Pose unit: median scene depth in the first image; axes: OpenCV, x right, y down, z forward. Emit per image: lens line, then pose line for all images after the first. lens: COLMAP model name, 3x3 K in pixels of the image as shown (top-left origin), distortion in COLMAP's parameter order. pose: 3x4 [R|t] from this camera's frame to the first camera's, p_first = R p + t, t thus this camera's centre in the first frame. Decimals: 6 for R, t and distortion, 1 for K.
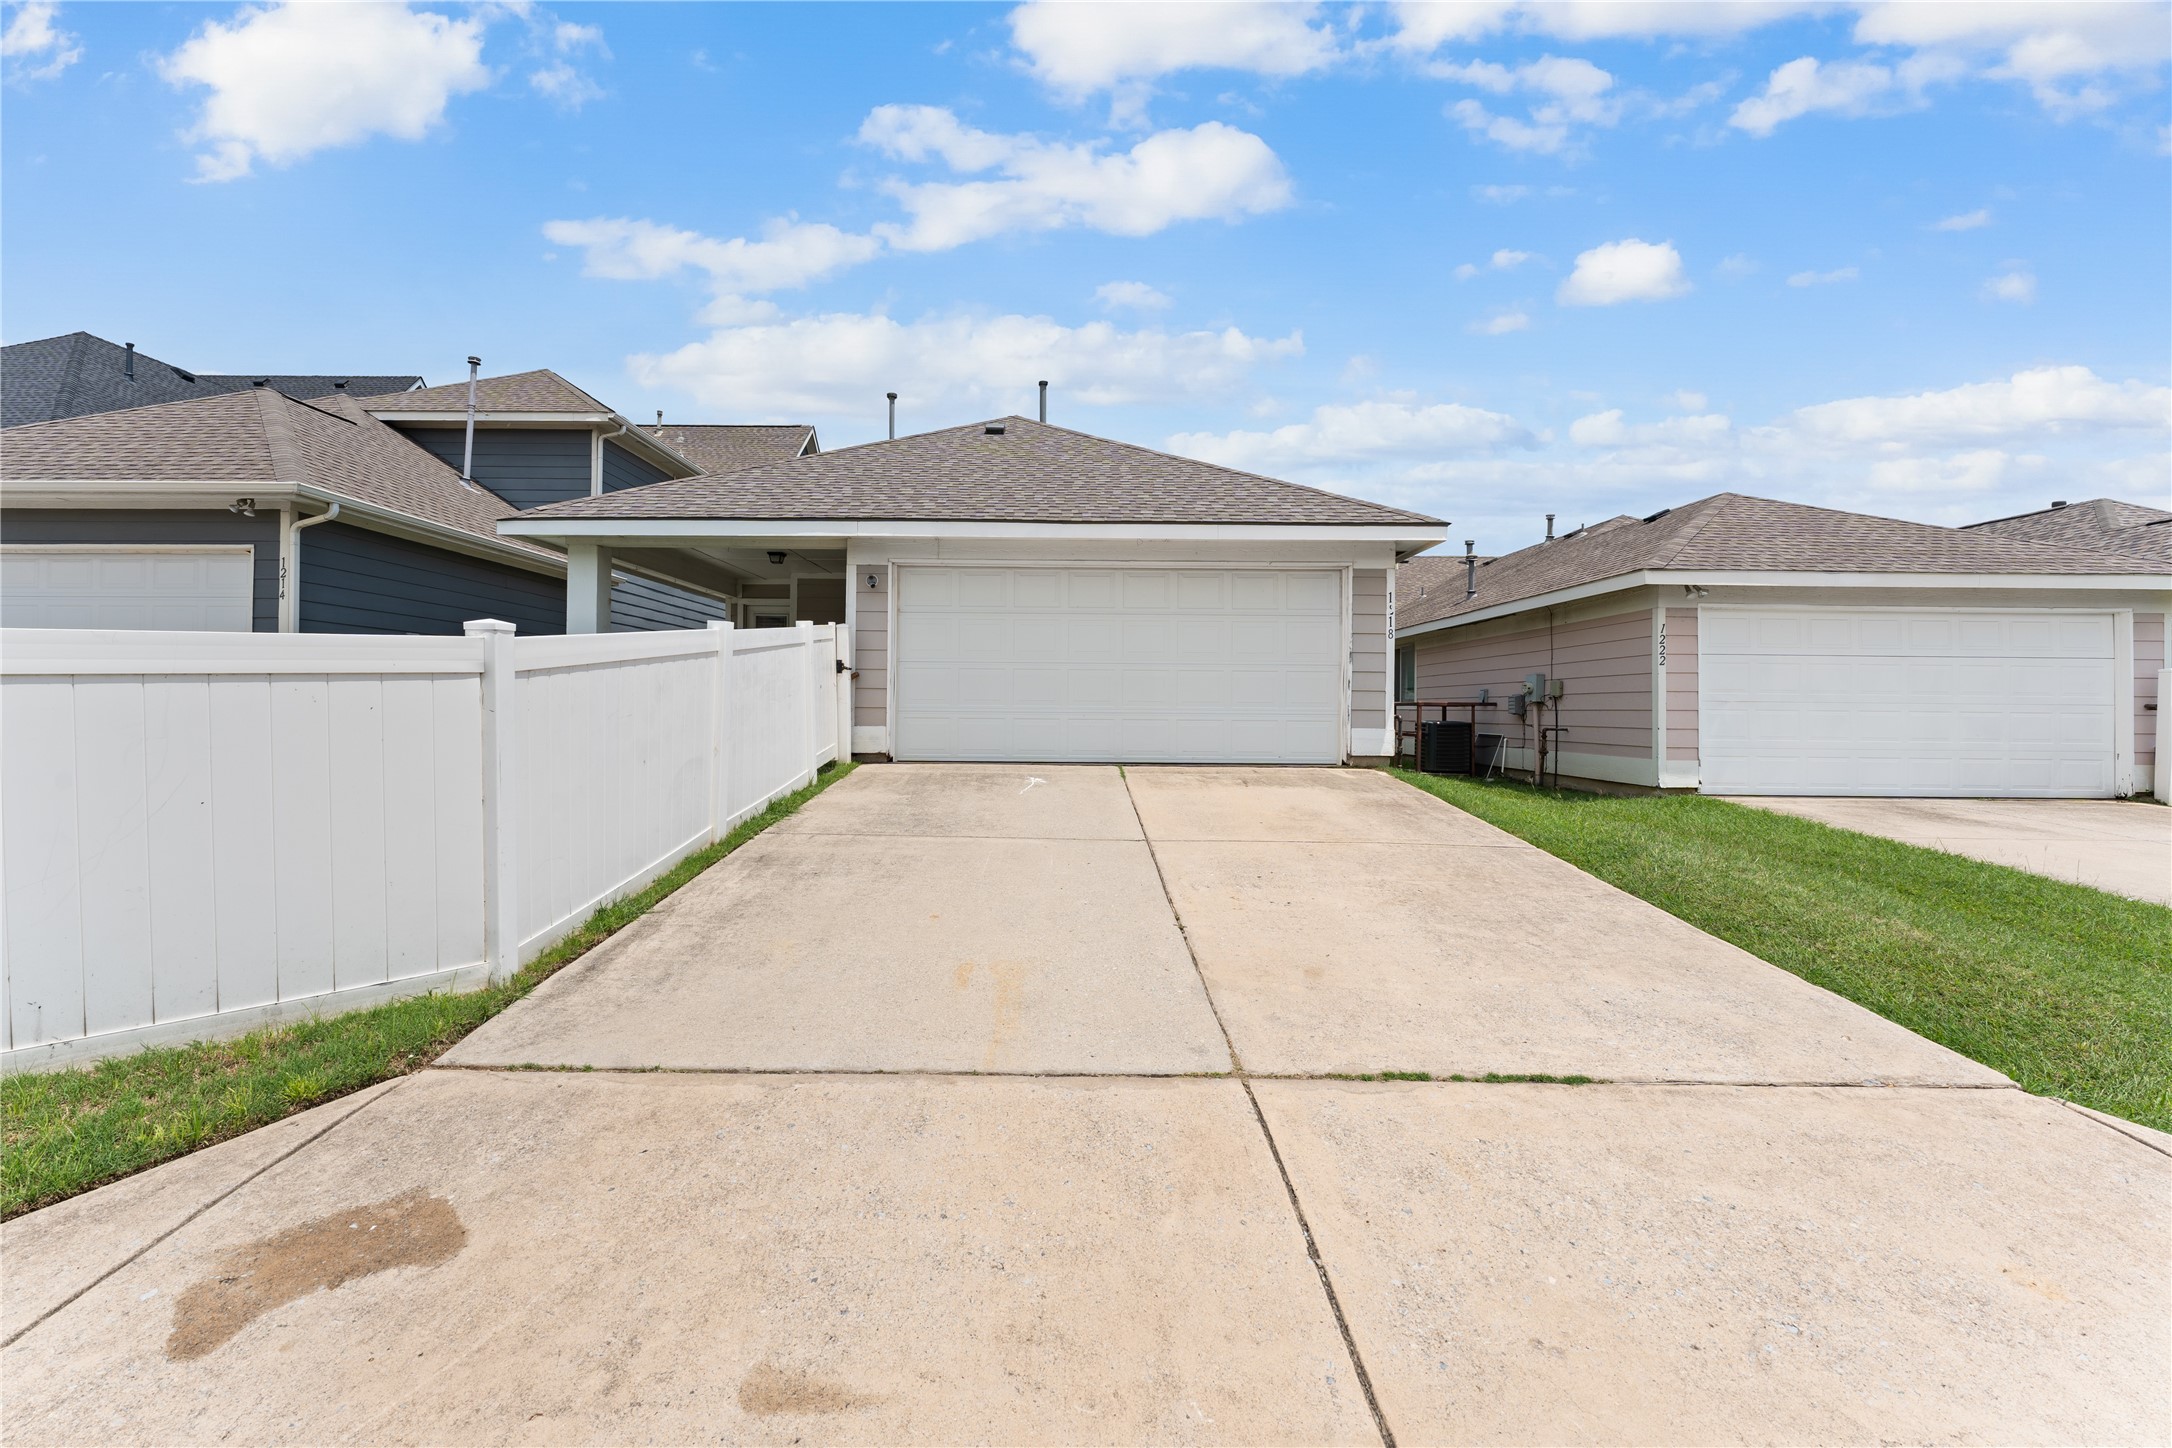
lens RADIAL K [[865.2, 0, 1084.9], [0, 865.2, 718.7], [0, 0, 1]] dist [-0.001875, -0.000431]
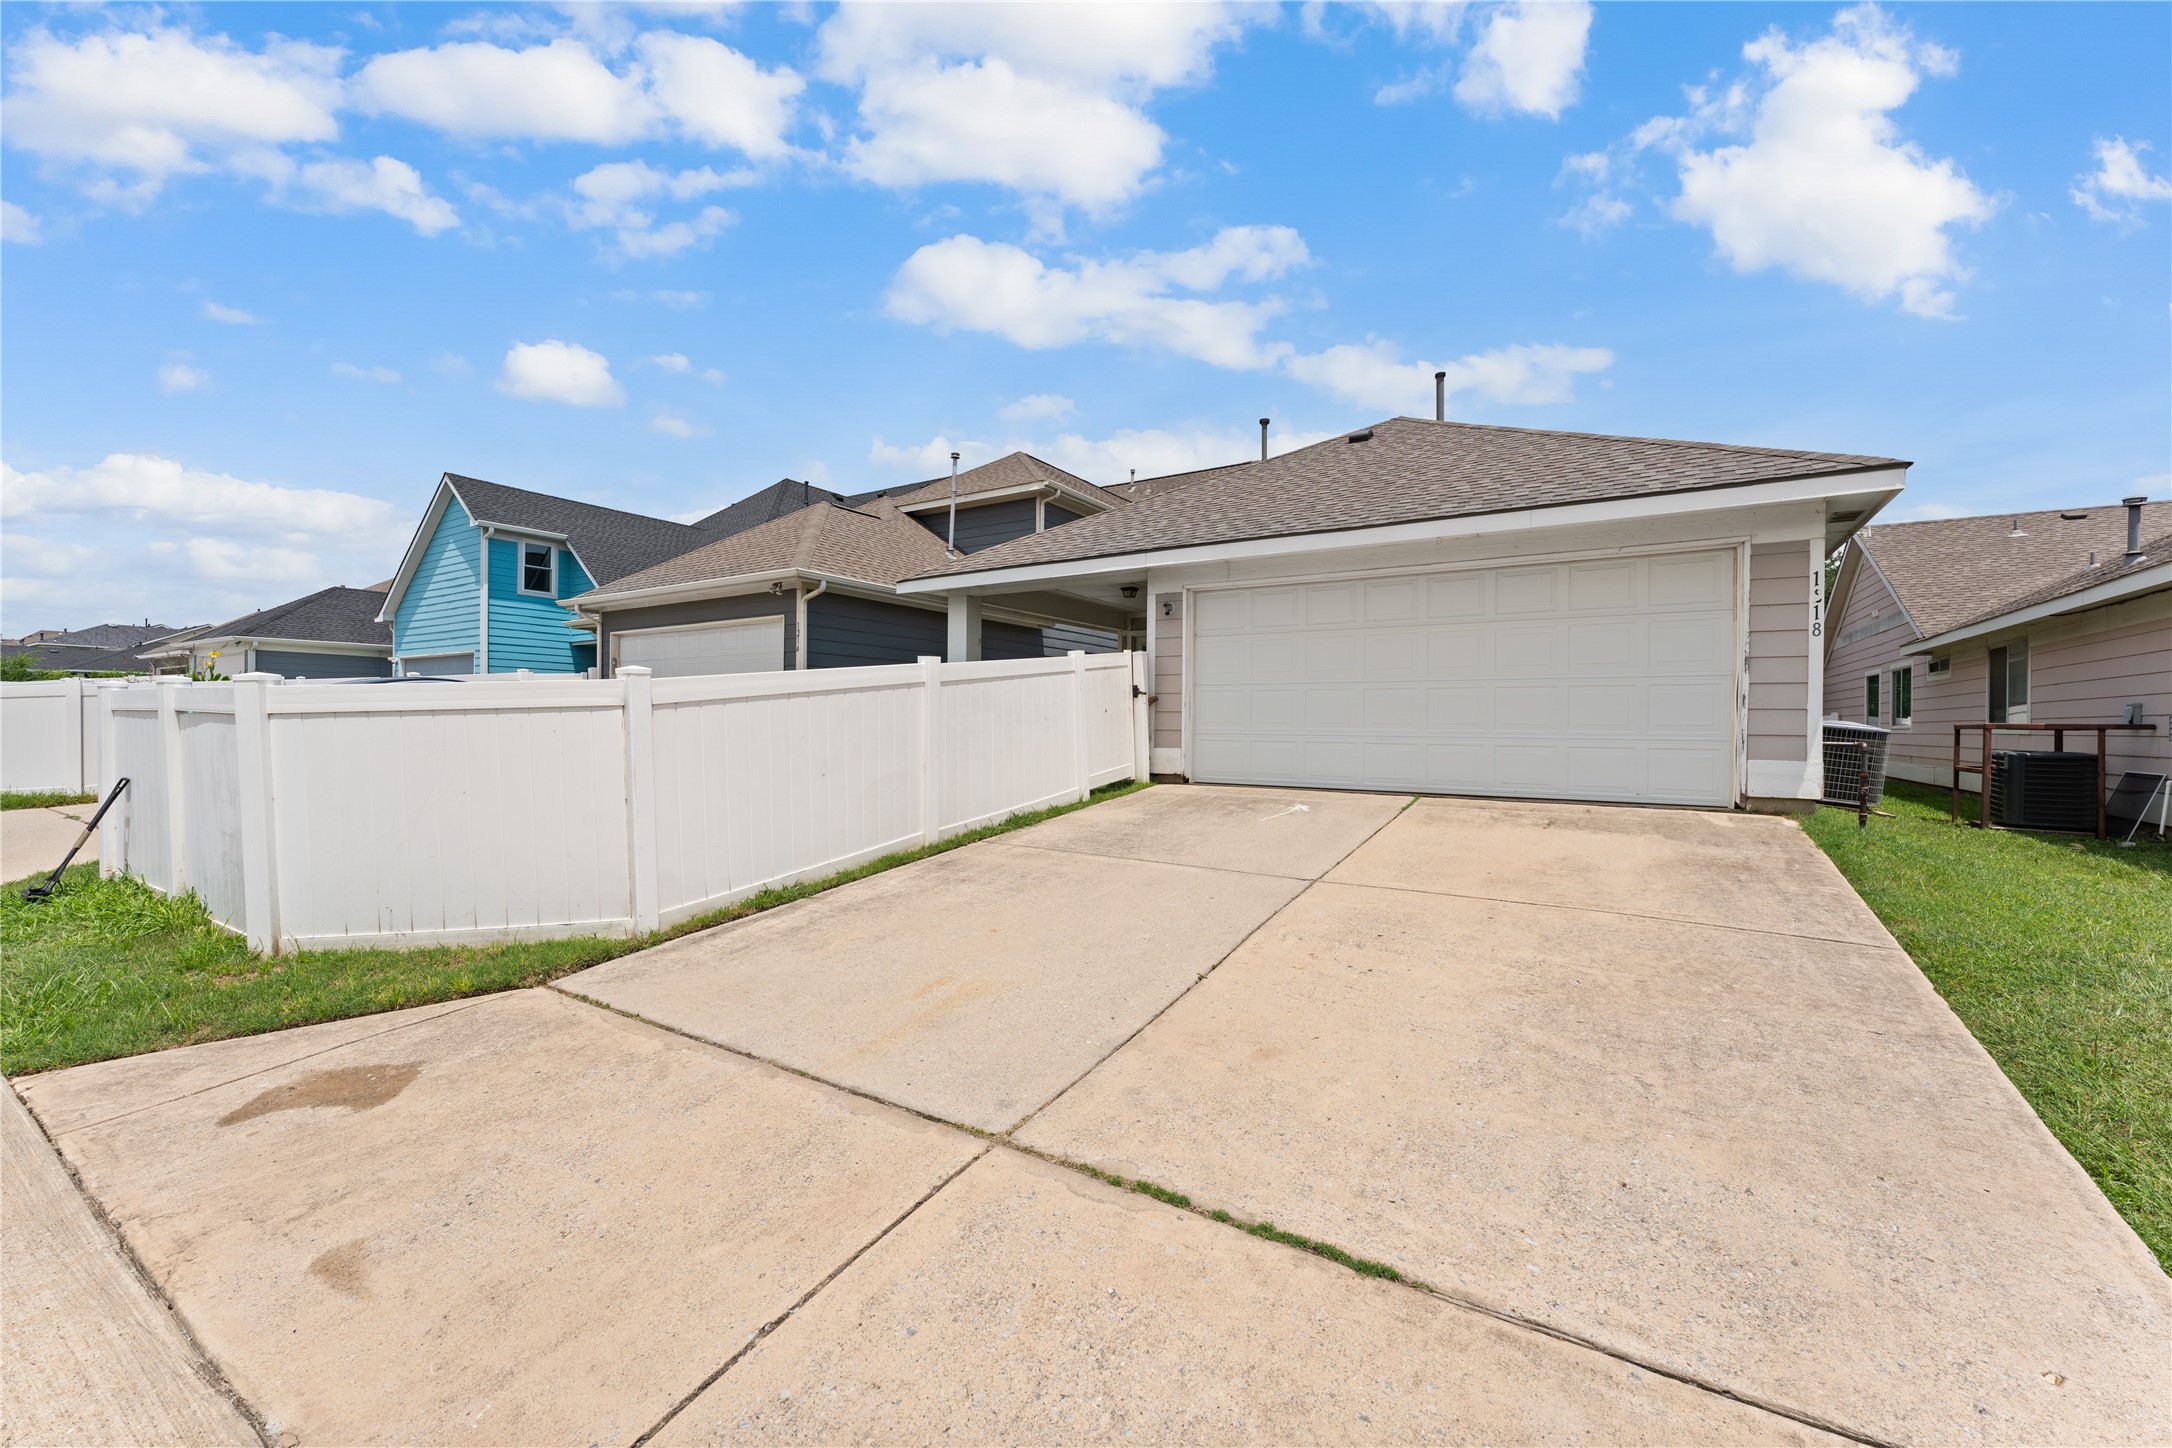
lens RADIAL K [[847.4, 0, 1089.8], [0, 847.4, 735.6], [0, 0, 1]] dist [-0.001682, -0.000223]
pose [[0.849345, 0.005704, -0.527807, 0.435501], [-0.008453, 0.999960, -0.002795, -0.005568], [0.527771, 0.006835, 0.849359, 0.175666]]
